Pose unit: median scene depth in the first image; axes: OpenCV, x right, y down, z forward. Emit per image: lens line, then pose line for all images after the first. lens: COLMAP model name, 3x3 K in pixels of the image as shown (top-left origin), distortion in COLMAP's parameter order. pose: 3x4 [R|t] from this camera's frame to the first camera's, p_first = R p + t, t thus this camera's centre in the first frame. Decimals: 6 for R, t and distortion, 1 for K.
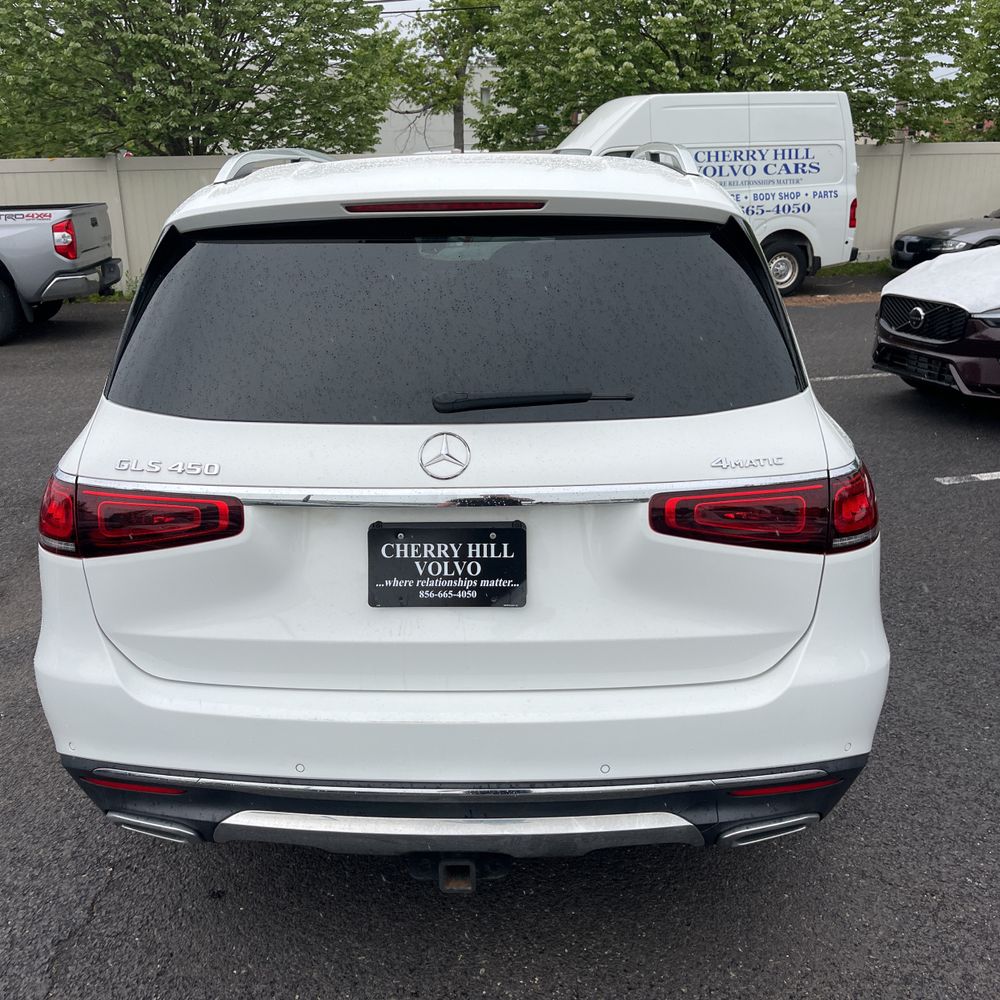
lens RADIAL K [[1019.9, 0, 500.0], [0, 1019.9, 500.0], [0, 0, 1]] dist [0.017453, -0.008257]
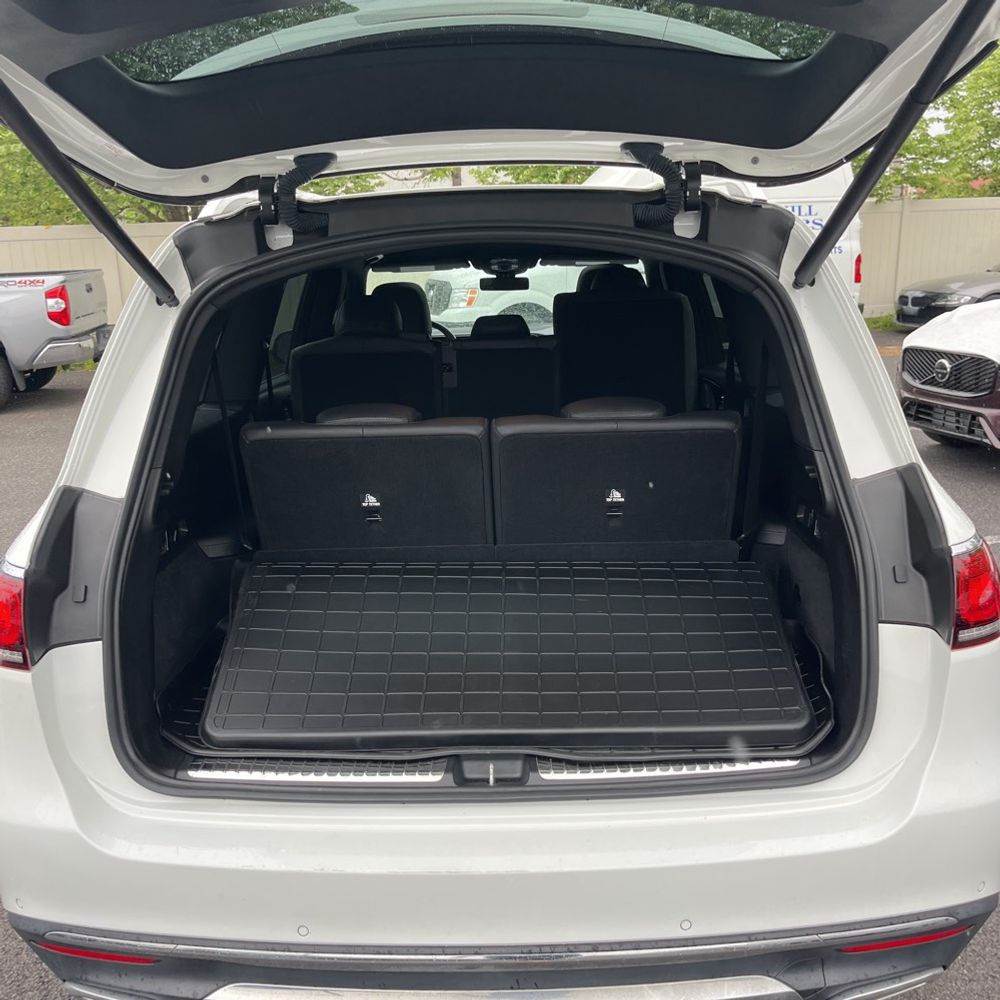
lens RADIAL K [[1014.7, 0, 510.6], [0, 1014.7, 497.6], [0, 0, 1]] dist [0.007846, 0.008187]
pose [[0.999791, -0.017246, 0.010981, -0.006879], [0.017887, 0.997960, -0.061282, -0.004413], [-0.009901, 0.061466, 0.998060, 0.034958]]
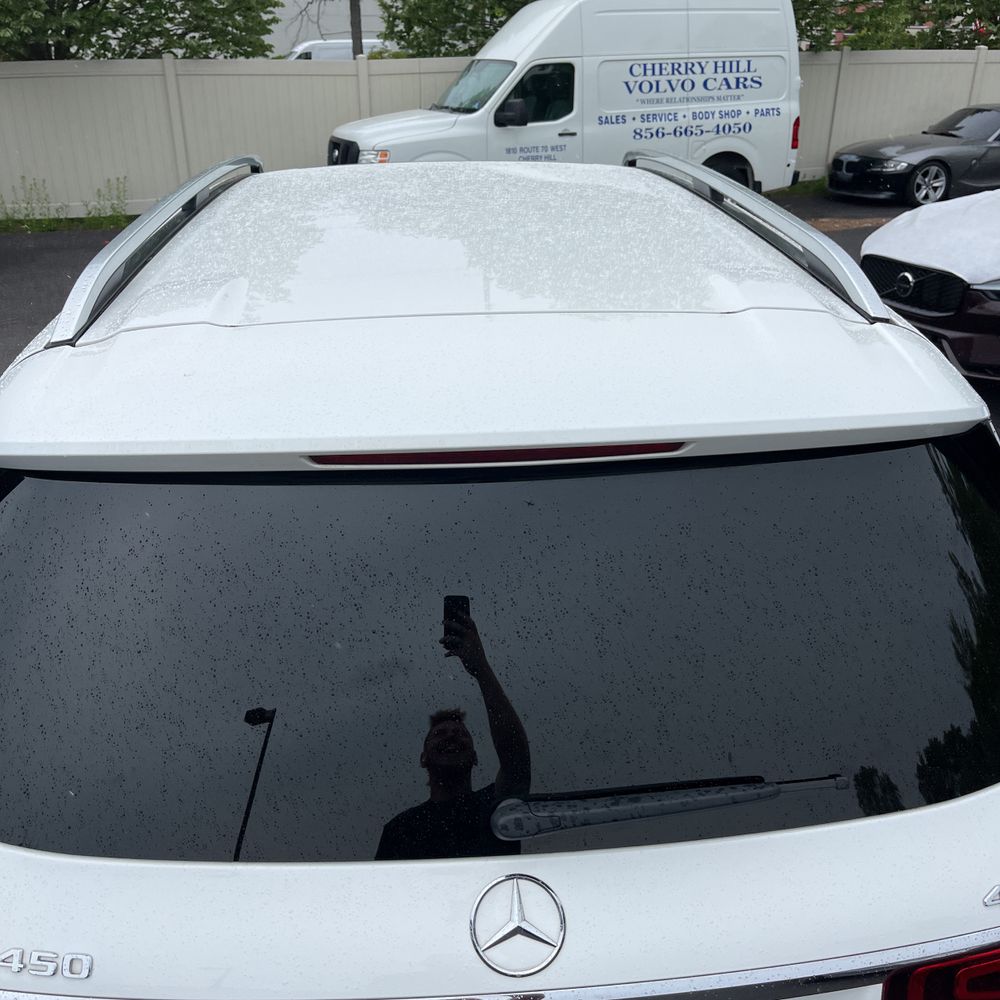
lens RADIAL K [[1003.0, 0, 500.8], [0, 1003.0, 504.1], [0, 0, 1]] dist [0.021559, -0.020720]
pose [[0.995092, -0.034032, 0.092922, -0.019034], [0.023401, 0.993298, 0.113191, -0.058766], [-0.096152, -0.110461, 0.989218, 0.089249]]
